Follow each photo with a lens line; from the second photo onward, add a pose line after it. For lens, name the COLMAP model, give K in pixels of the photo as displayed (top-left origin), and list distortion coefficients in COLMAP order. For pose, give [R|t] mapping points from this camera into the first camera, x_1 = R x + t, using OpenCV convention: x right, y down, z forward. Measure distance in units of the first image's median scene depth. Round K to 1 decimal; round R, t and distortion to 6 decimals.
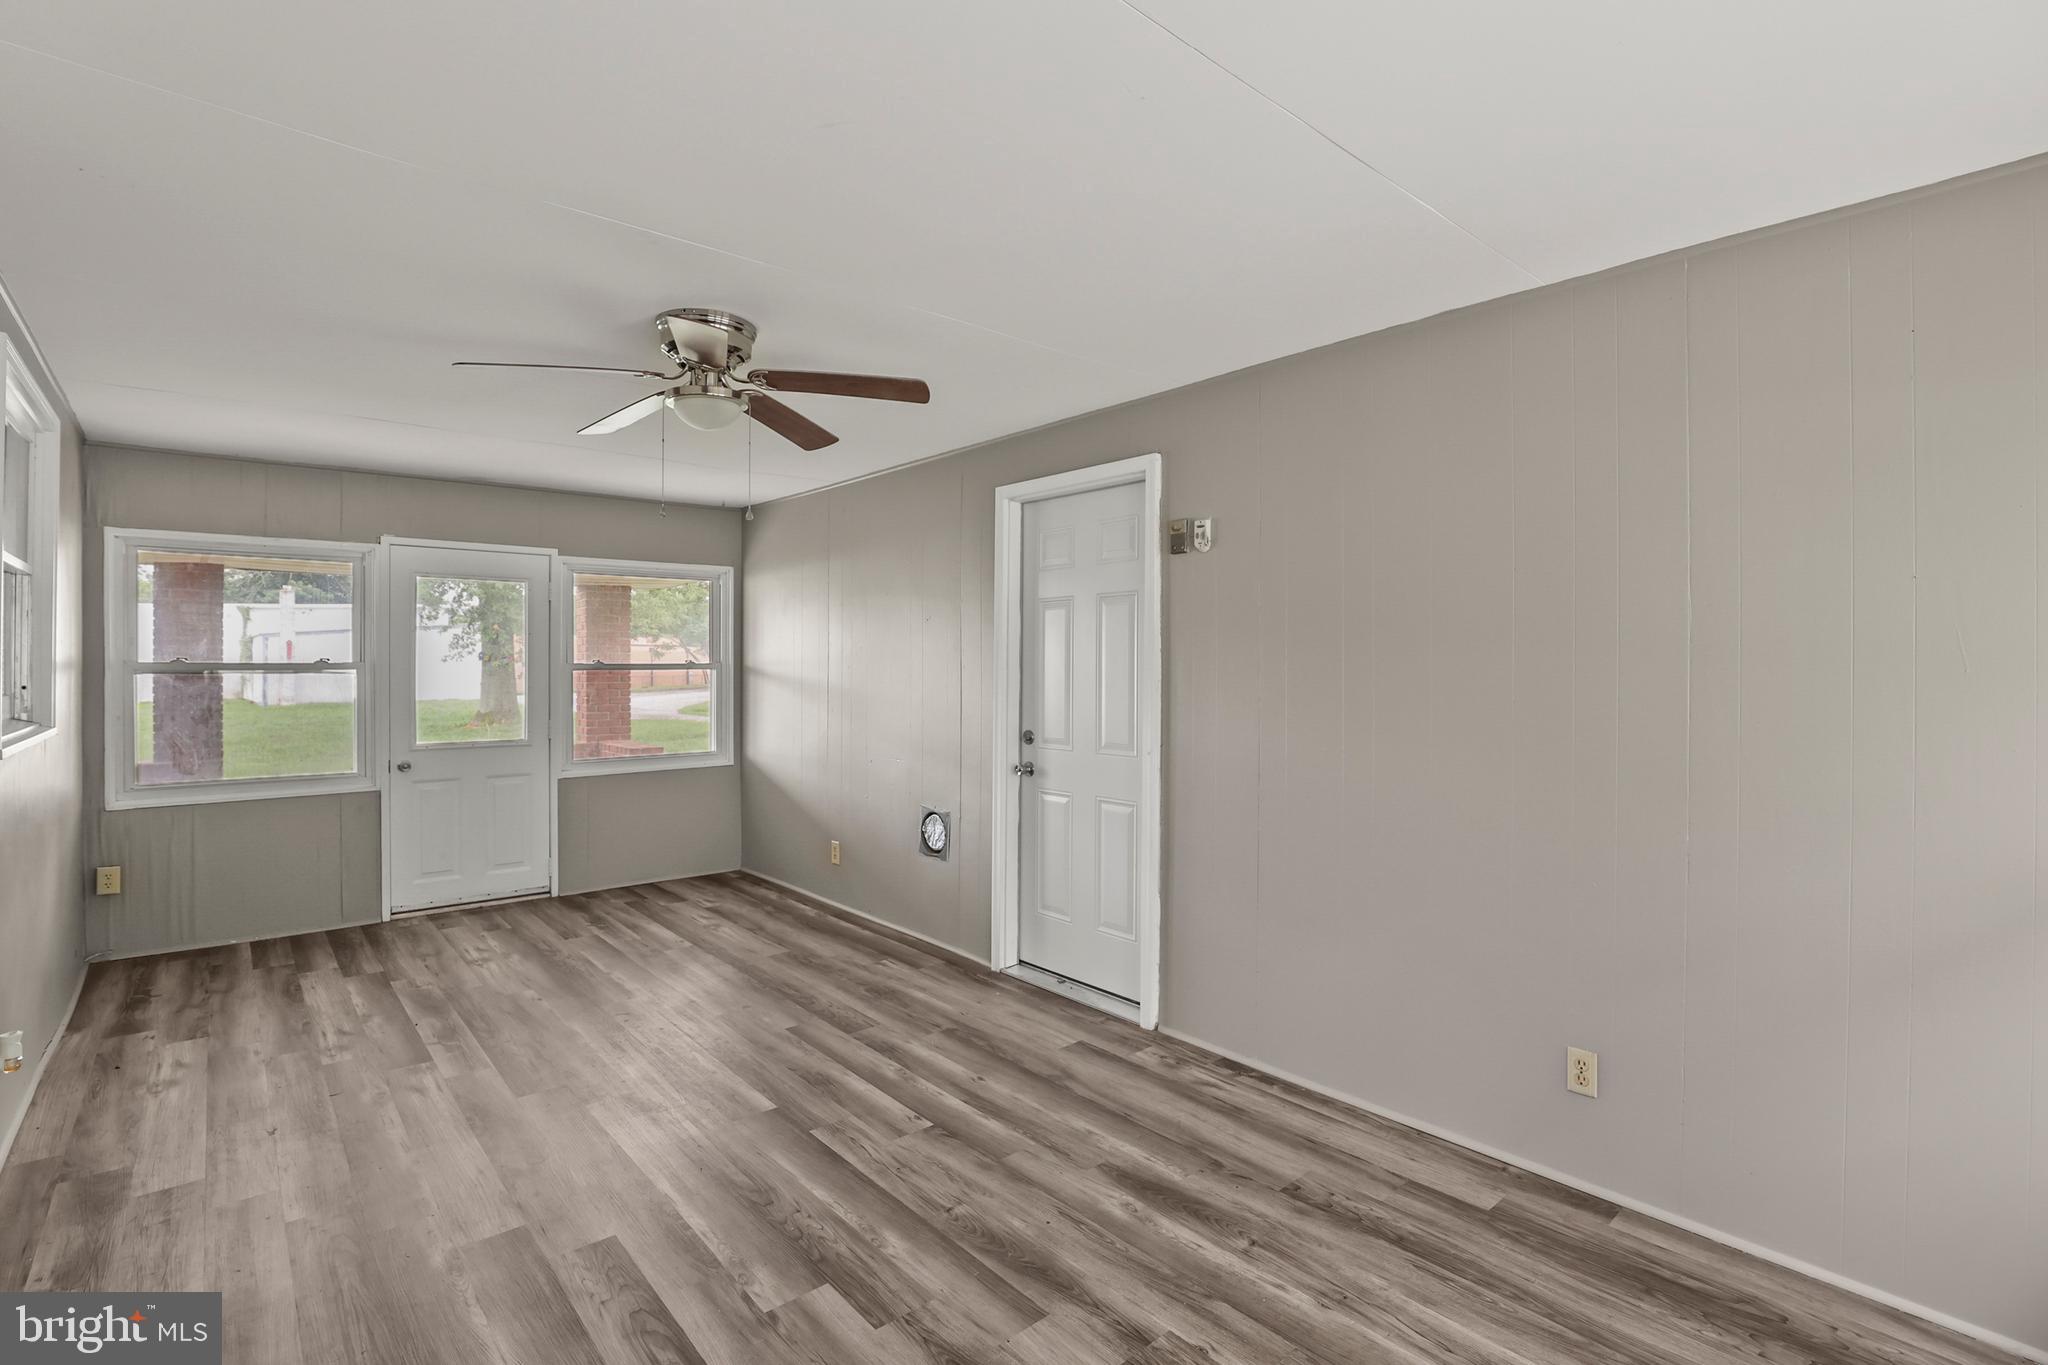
lens RADIAL K [[956.4, 0, 1016.9], [0, 956.4, 676.4], [0, 0, 1]] dist [-0.037866, 0.005626]
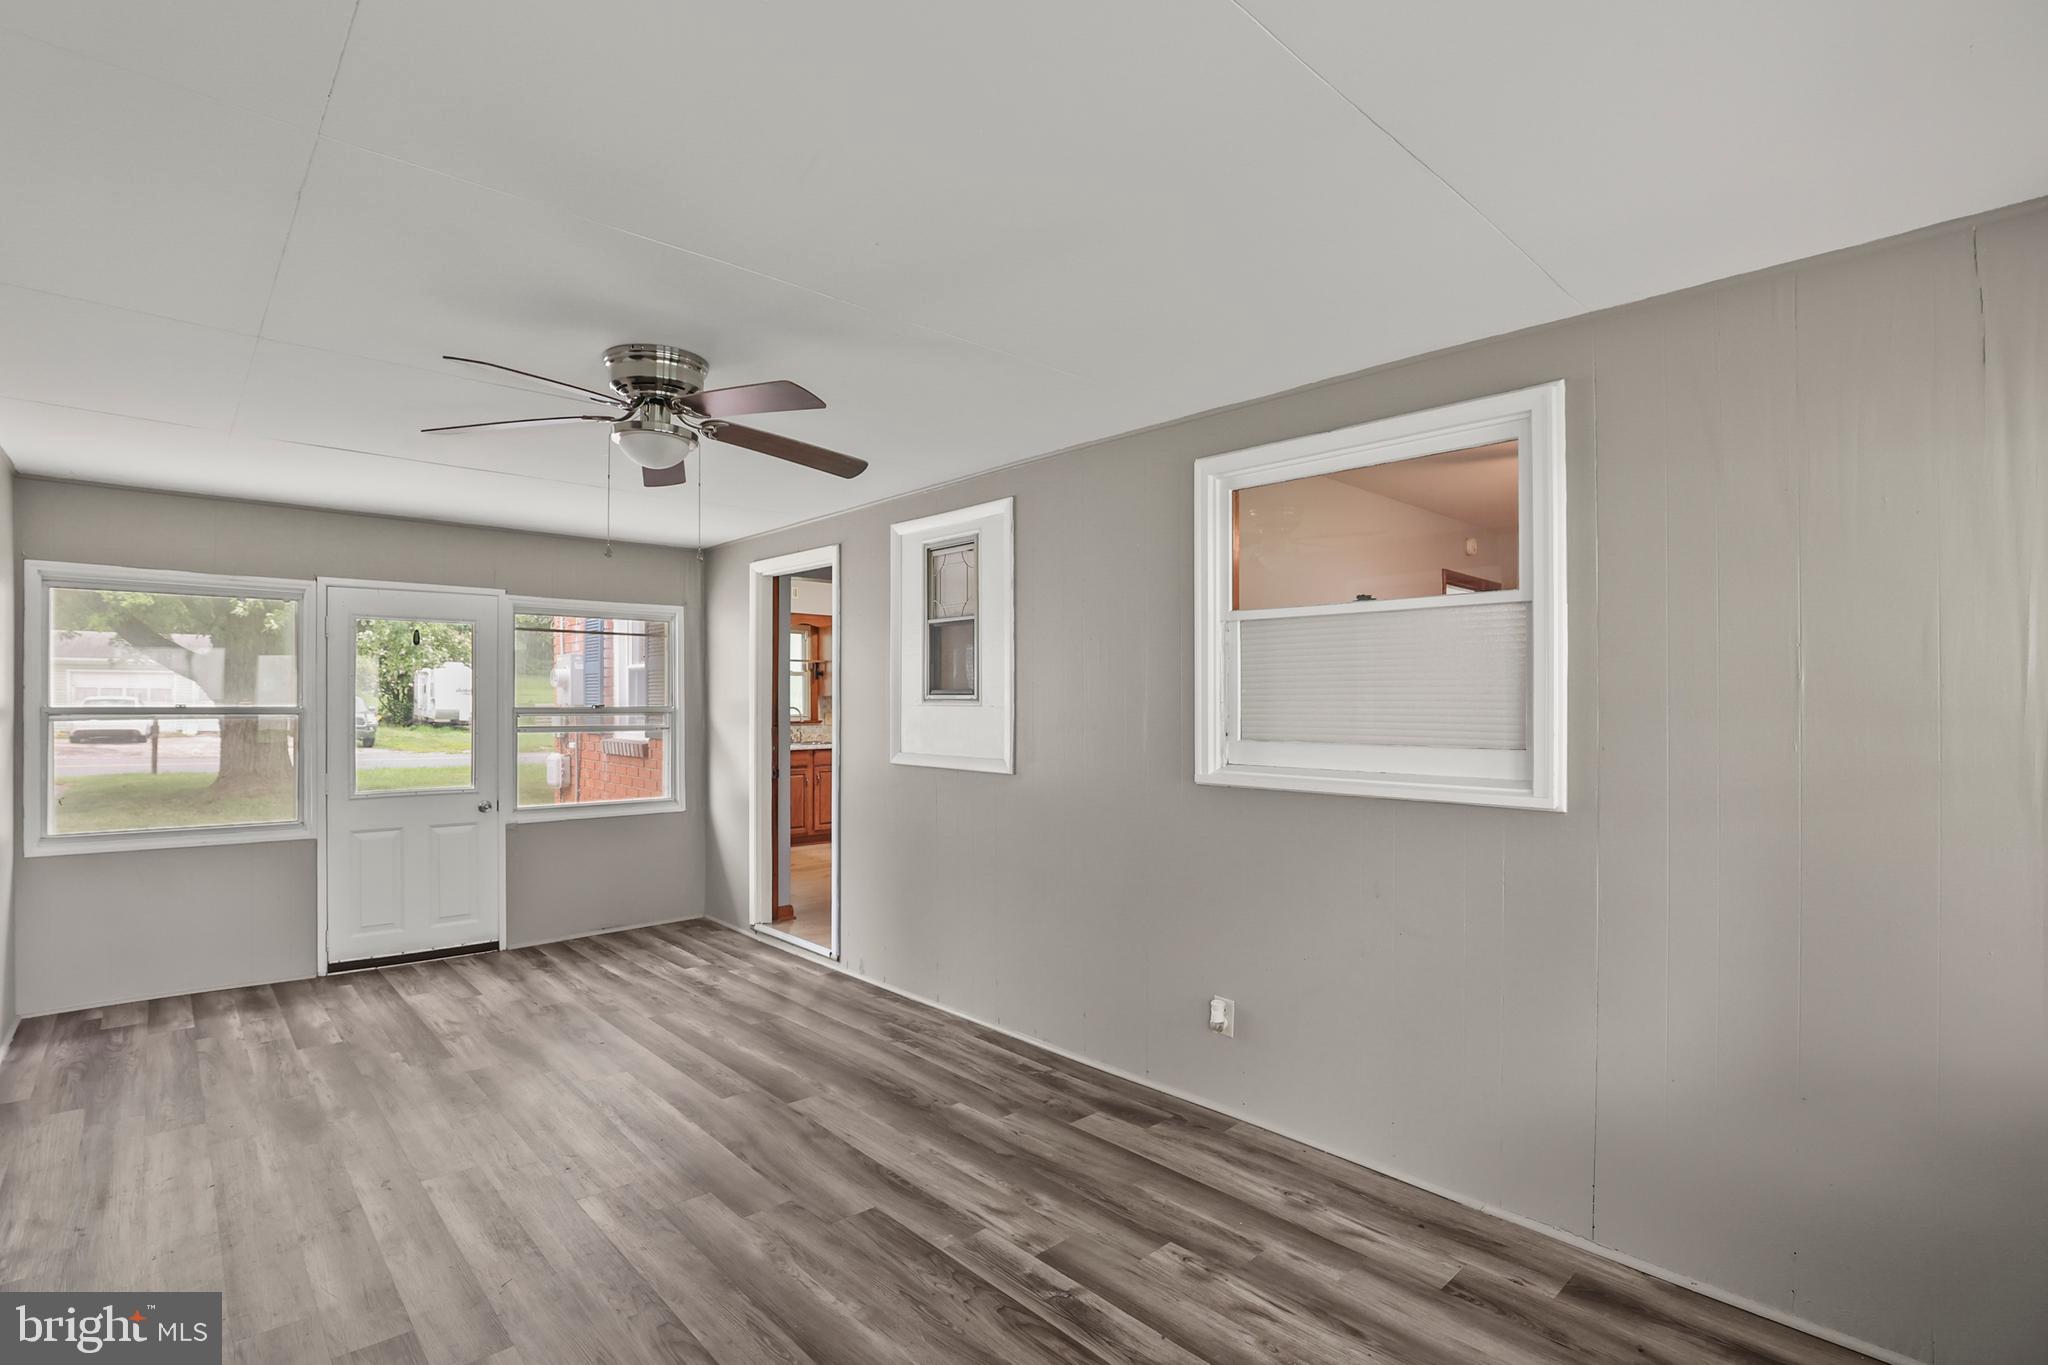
lens RADIAL K [[956.4, 0, 1028.2], [0, 956.4, 691.6], [0, 0, 1]] dist [-0.037866, 0.005626]
pose [[-0.999001, -0.006952, -0.044135, -0.605747], [-0.006886, 0.999975, -0.001641, -0.031017], [0.044145, -0.001335, -0.999024, 1.809421]]
